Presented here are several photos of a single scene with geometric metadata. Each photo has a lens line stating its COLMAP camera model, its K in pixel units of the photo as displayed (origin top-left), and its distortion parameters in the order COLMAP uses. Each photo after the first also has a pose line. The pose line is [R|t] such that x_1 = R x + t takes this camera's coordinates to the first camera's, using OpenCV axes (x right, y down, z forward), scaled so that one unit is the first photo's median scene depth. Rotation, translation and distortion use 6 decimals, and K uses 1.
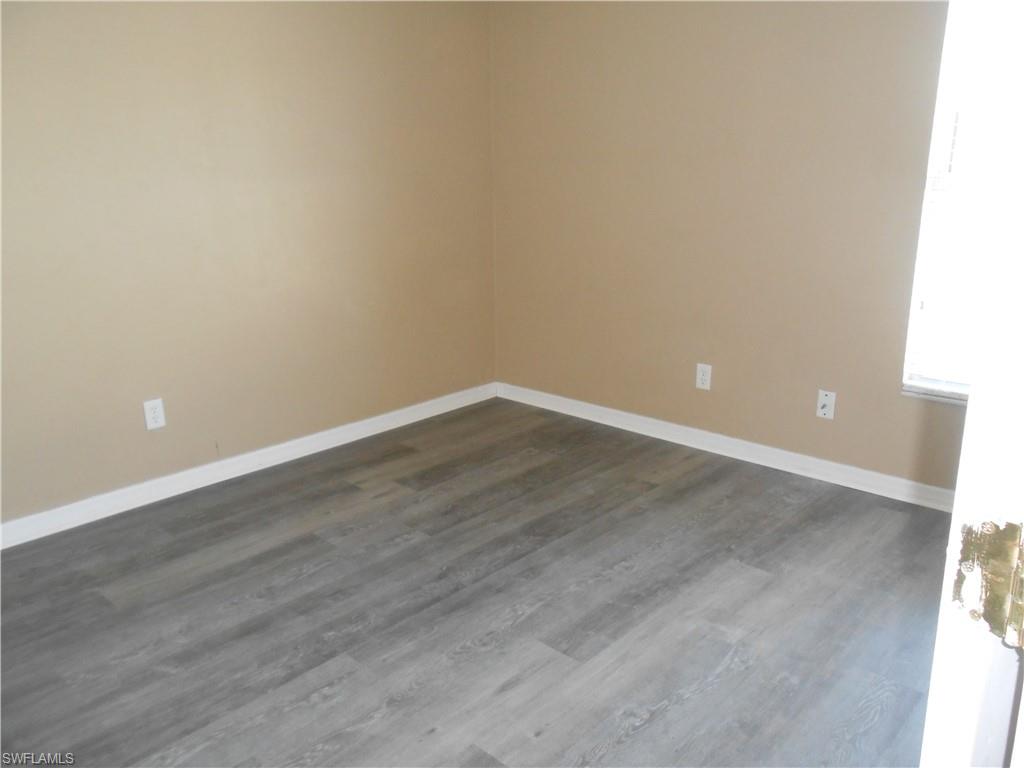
lens RADIAL K [[800.4, 0, 516.1], [0, 800.4, 388.0], [0, 0, 1]] dist [-0.018665, 0.042818]
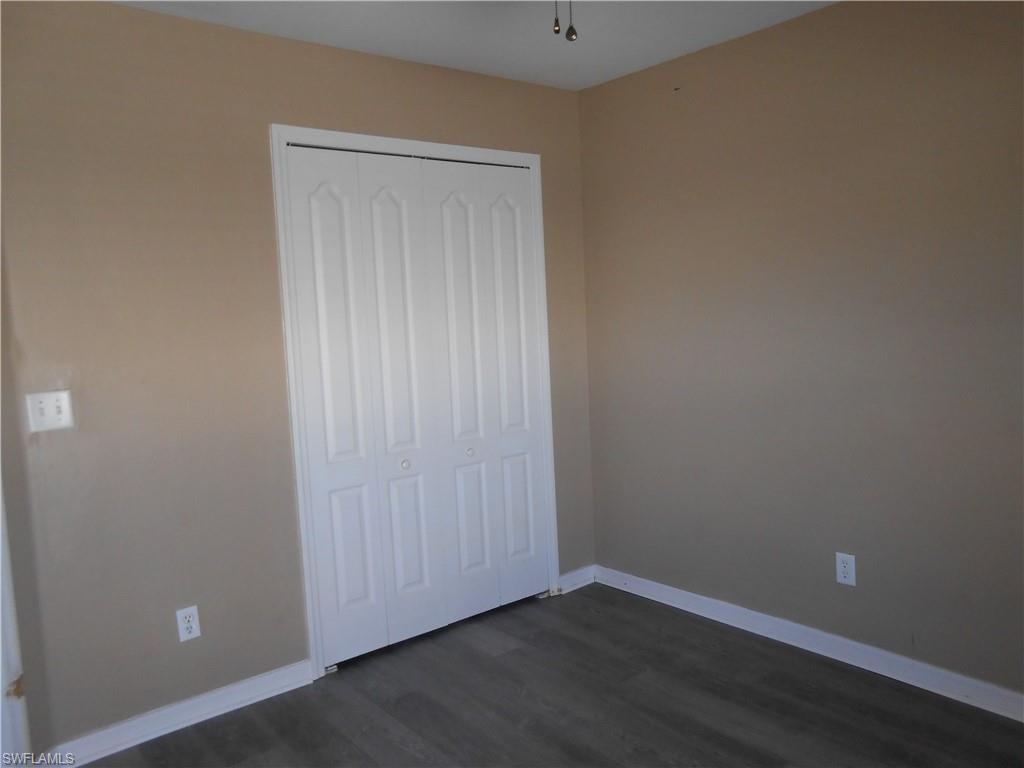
lens RADIAL K [[800.4, 0, 516.1], [0, 800.4, 388.0], [0, 0, 1]] dist [-0.018665, 0.042818]
pose [[-0.113828, 0.129913, -0.984970, 0.576052], [-0.231148, 0.960744, 0.153430, -0.268920], [0.966237, 0.245138, -0.079330, 0.773112]]
